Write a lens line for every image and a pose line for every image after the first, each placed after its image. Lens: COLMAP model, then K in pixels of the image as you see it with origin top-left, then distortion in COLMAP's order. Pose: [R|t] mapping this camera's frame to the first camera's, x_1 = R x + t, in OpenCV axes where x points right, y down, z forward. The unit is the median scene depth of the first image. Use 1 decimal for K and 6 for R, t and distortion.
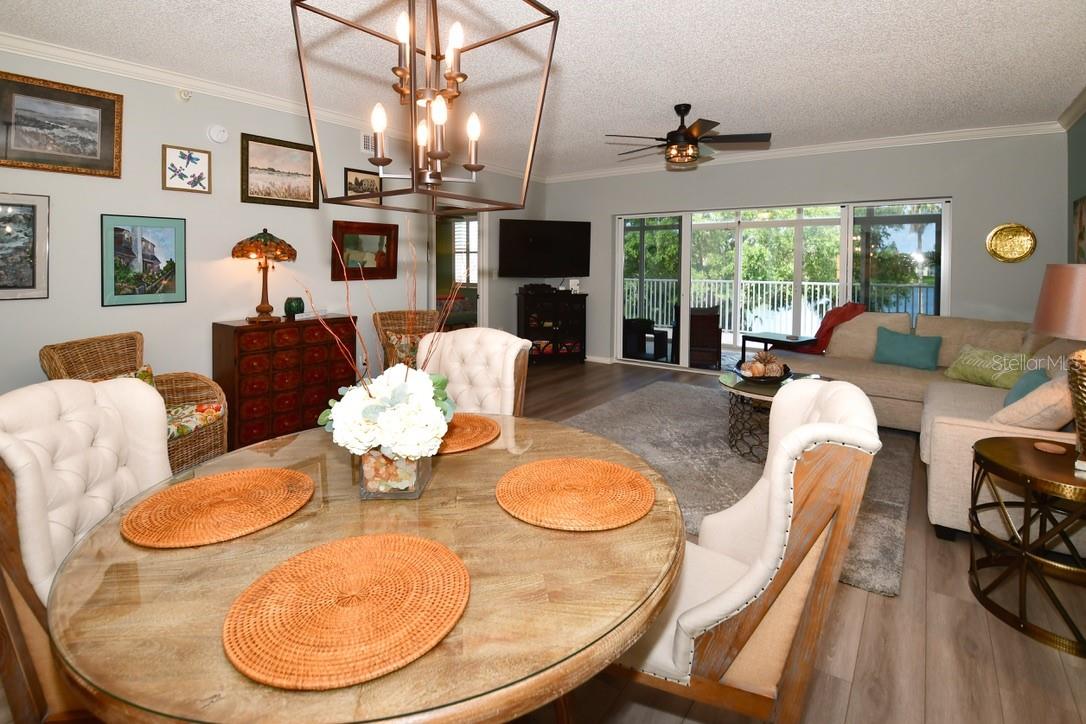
lens RADIAL K [[522.6, 0, 530.6], [0, 522.6, 292.8], [0, 0, 1]] dist [0.018889, -0.049607]
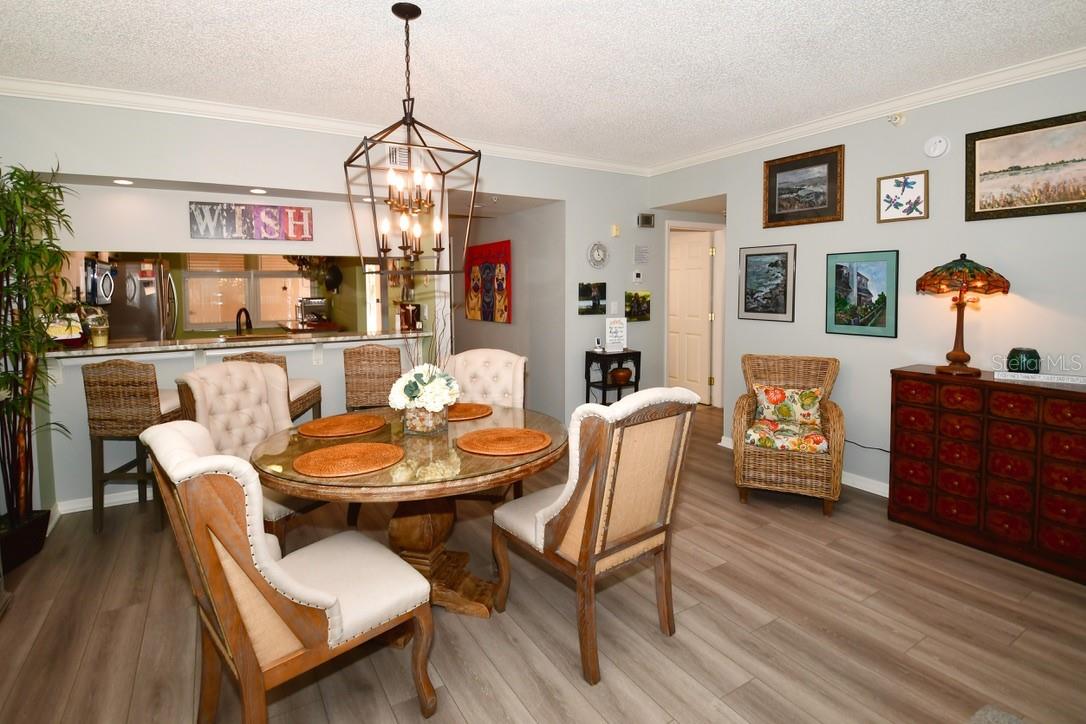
lens RADIAL K [[524.2, 0, 533.1], [0, 524.2, 316.0], [0, 0, 1]] dist [0.042649, -0.052739]
pose [[-0.367860, 0.050444, -0.928512, 0.445982], [-0.041233, 0.996660, 0.070482, -0.058702], [0.928967, 0.064213, -0.364551, 0.693496]]
